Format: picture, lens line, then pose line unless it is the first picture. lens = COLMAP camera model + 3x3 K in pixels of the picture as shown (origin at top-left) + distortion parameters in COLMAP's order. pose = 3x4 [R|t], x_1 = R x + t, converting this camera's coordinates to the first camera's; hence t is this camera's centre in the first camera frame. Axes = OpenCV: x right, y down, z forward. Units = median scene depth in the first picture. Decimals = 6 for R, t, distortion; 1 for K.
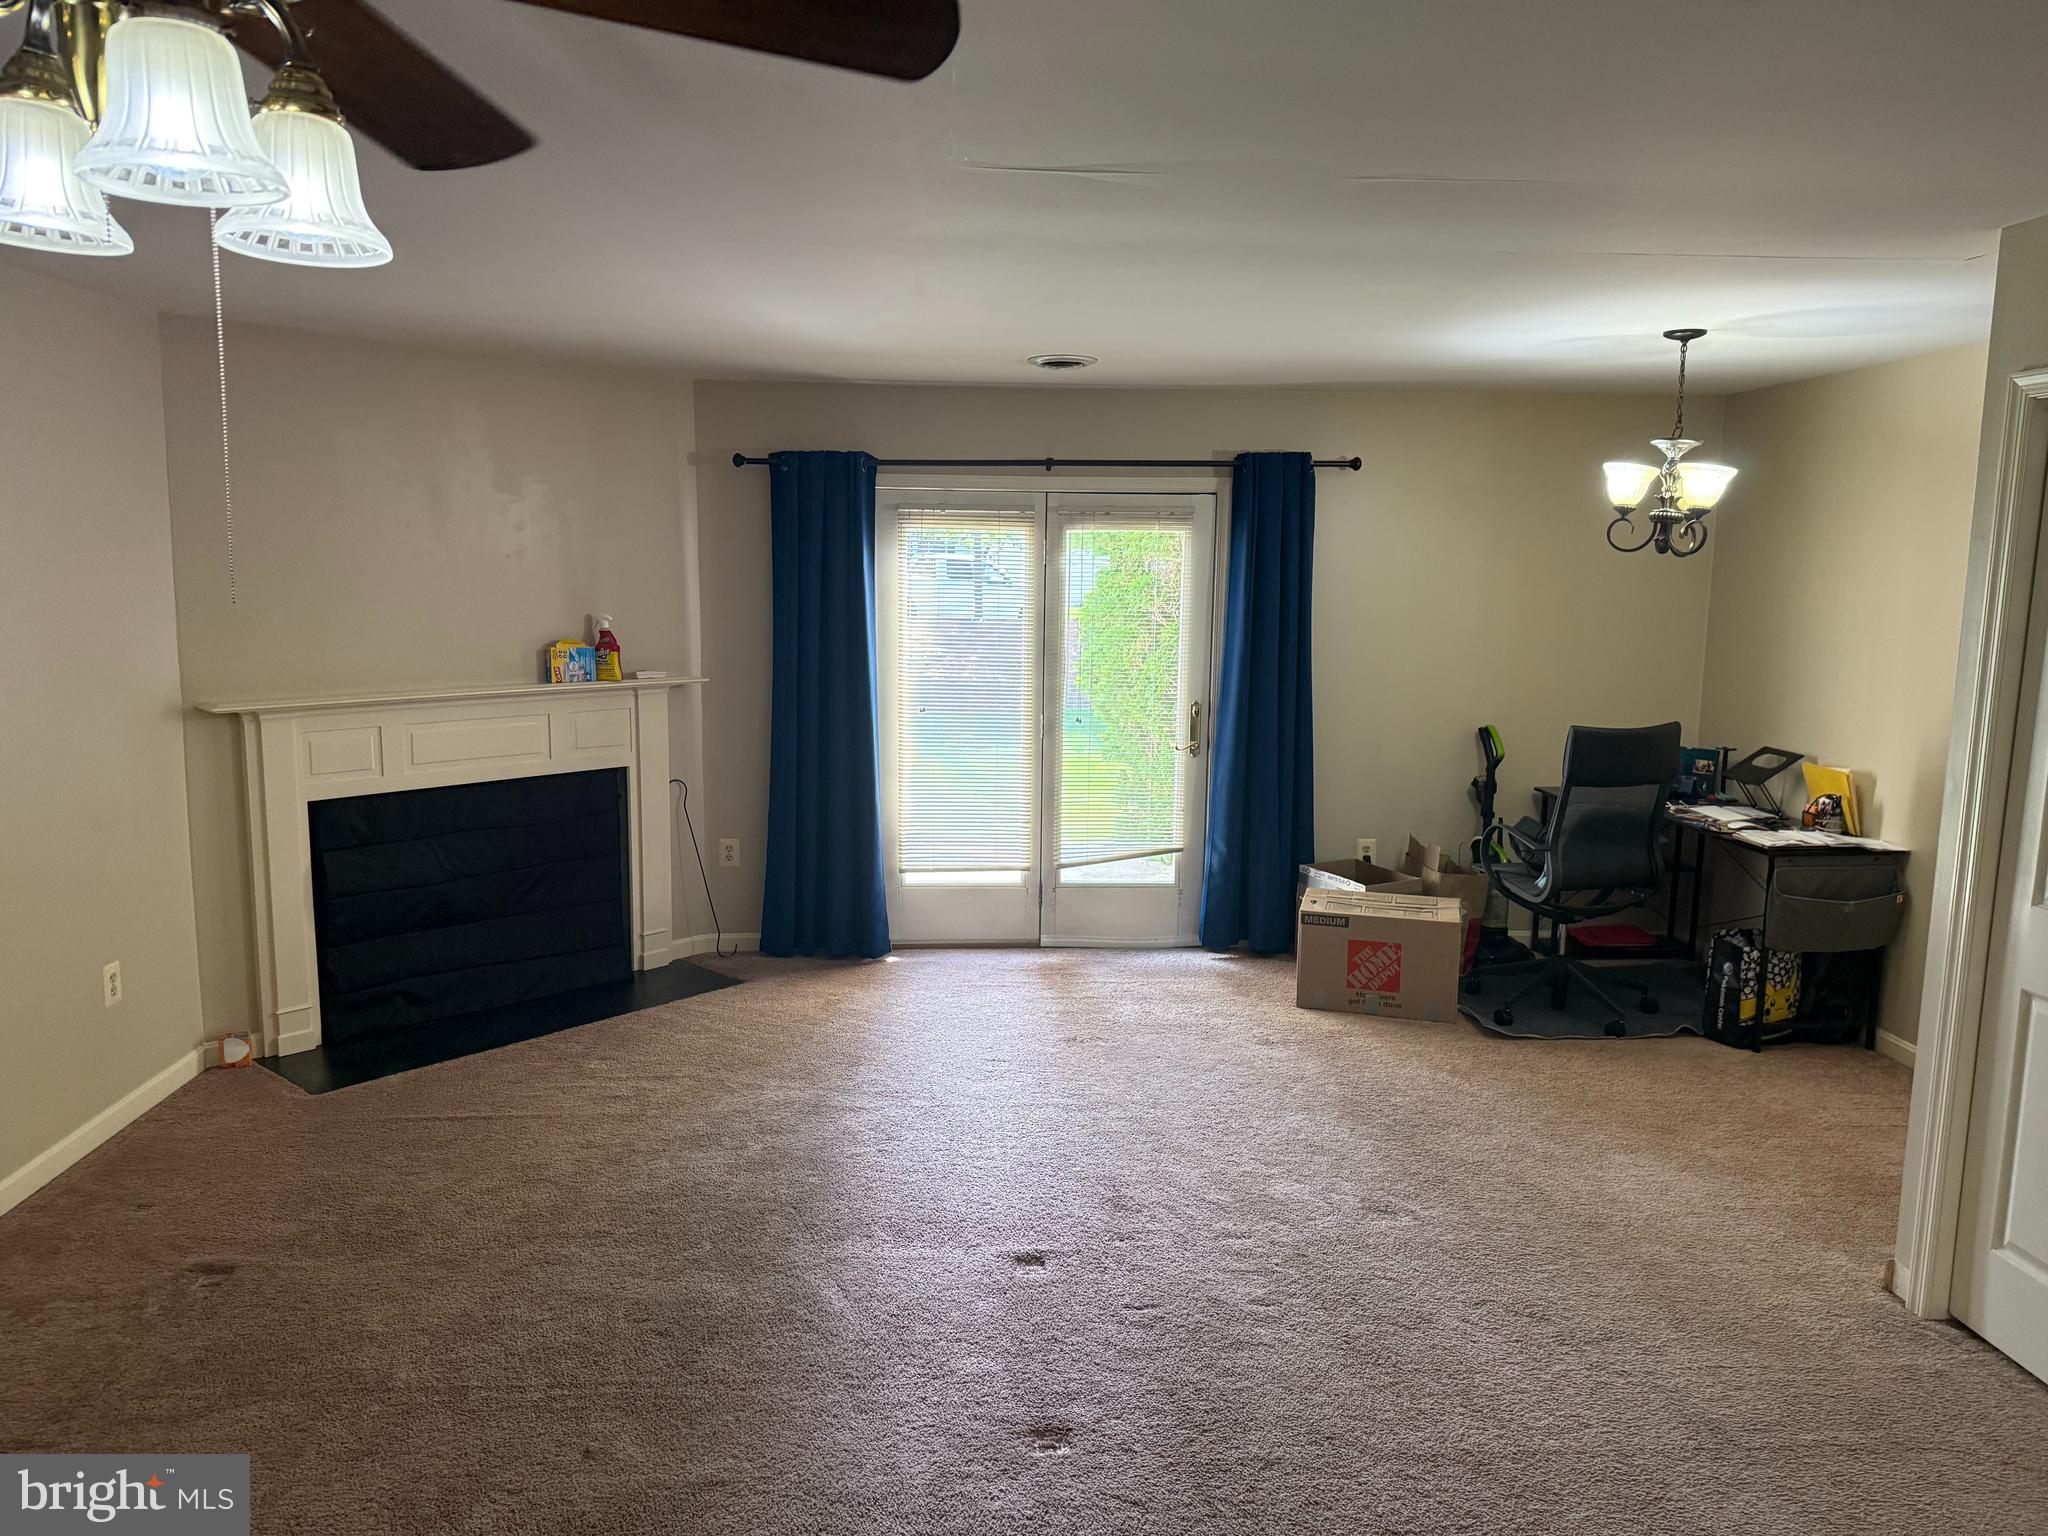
lens RADIAL K [[1424.4, 0, 1024.5], [0, 1424.4, 764.6], [0, 0, 1]] dist [-0.004659, -0.001844]
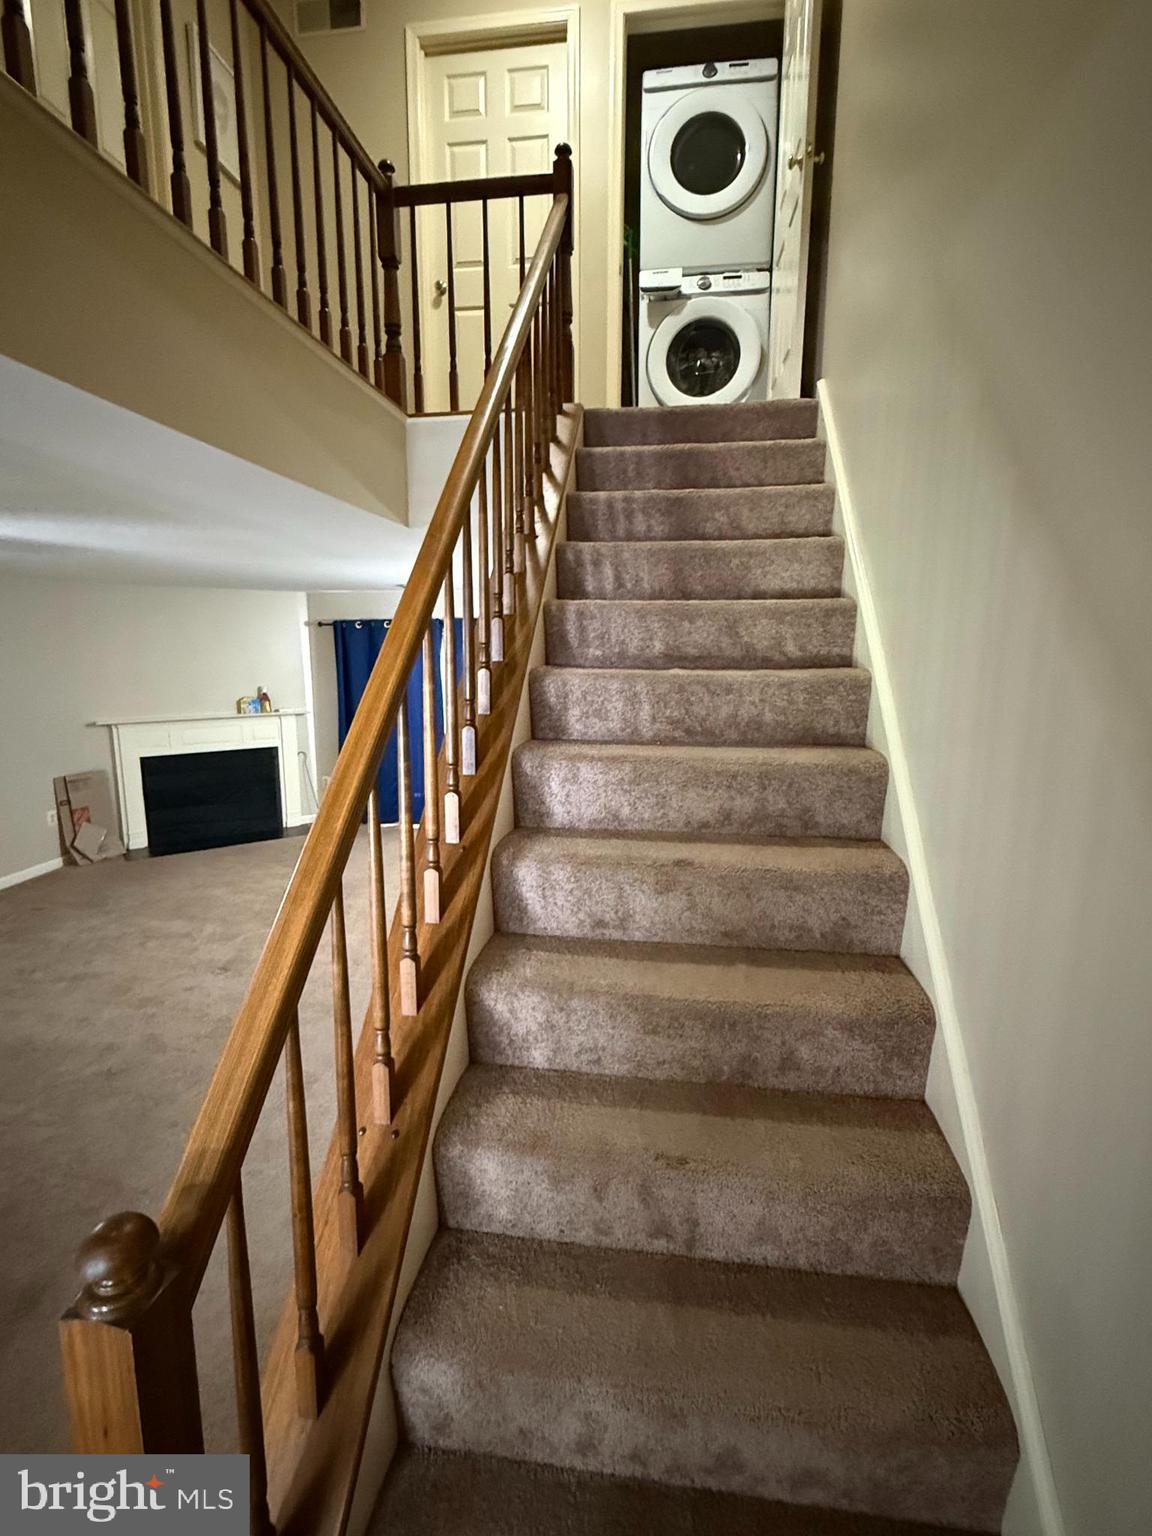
lens RADIAL K [[700.5, 0, 579.3], [0, 700.5, 768.4], [0, 0, 1]] dist [-0.000168, 0.000013]
pose [[0.979183, 0.009903, -0.202737, 0.515479], [-0.008356, 0.999929, 0.008484, 0.025935], [0.202806, -0.006613, 0.979197, -0.116104]]
